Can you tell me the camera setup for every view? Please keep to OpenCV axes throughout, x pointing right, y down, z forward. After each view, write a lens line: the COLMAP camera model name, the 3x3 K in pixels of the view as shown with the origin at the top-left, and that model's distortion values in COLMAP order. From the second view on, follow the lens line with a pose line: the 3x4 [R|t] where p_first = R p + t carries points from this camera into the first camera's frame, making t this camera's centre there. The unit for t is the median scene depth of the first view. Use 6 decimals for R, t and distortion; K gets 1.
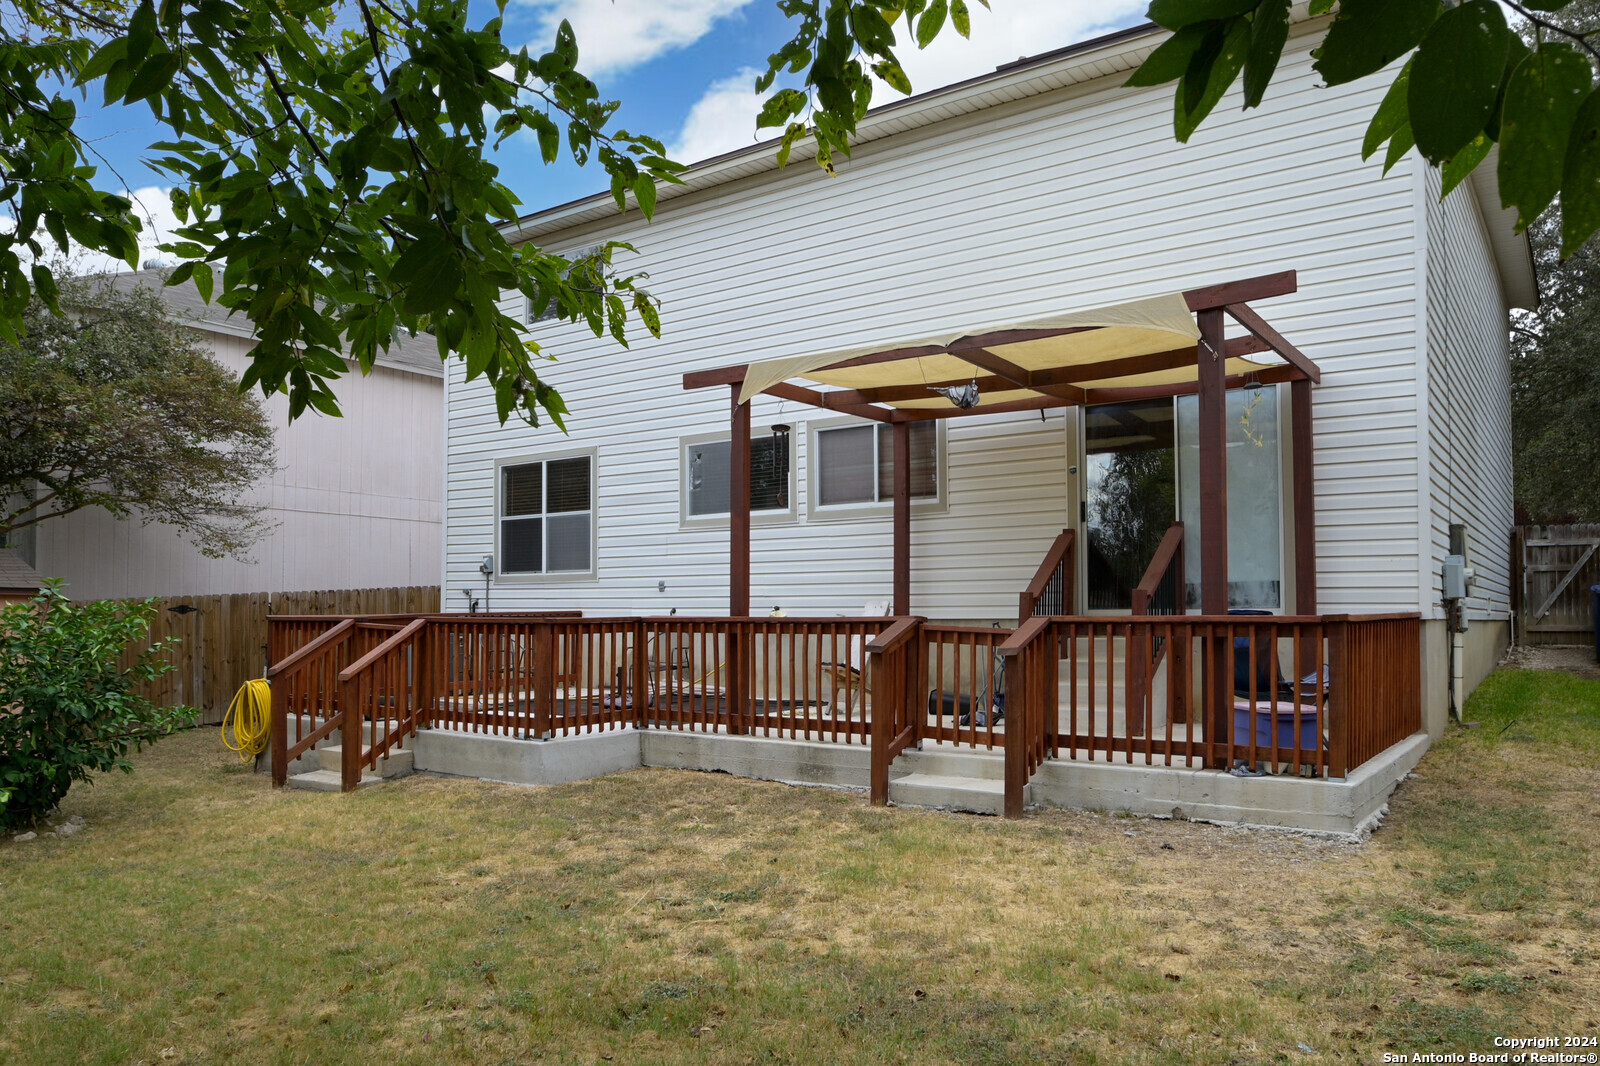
lens RADIAL K [[1129.8, 0, 800.0], [0, 1129.8, 533.0], [0, 0, 1]] dist [-0.027050, -0.001085]
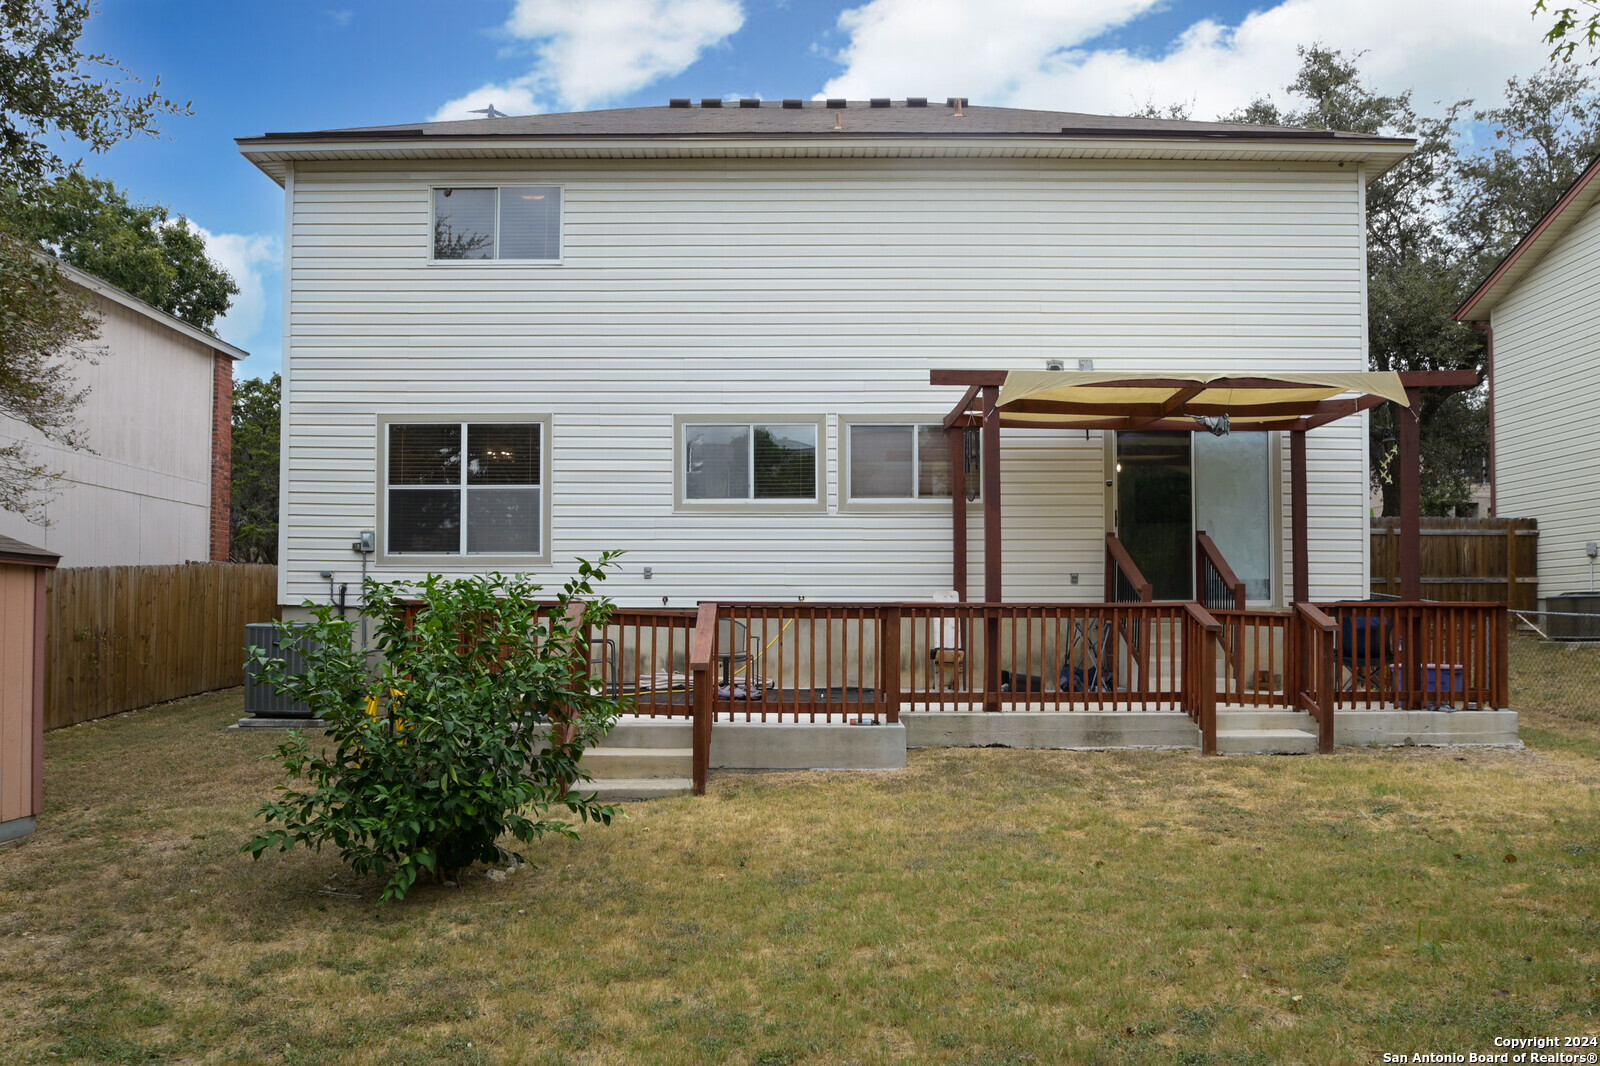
lens RADIAL K [[1236.2, 0, 800.0], [0, 1236.2, 533.0], [0, 0, 1]] dist [-0.036857, 0.003933]
pose [[0.812899, 0.040905, 0.580966, -0.672823], [-0.044015, 0.998993, -0.008751, 0.019476], [-0.580739, -0.018457, 0.813881, 0.111030]]
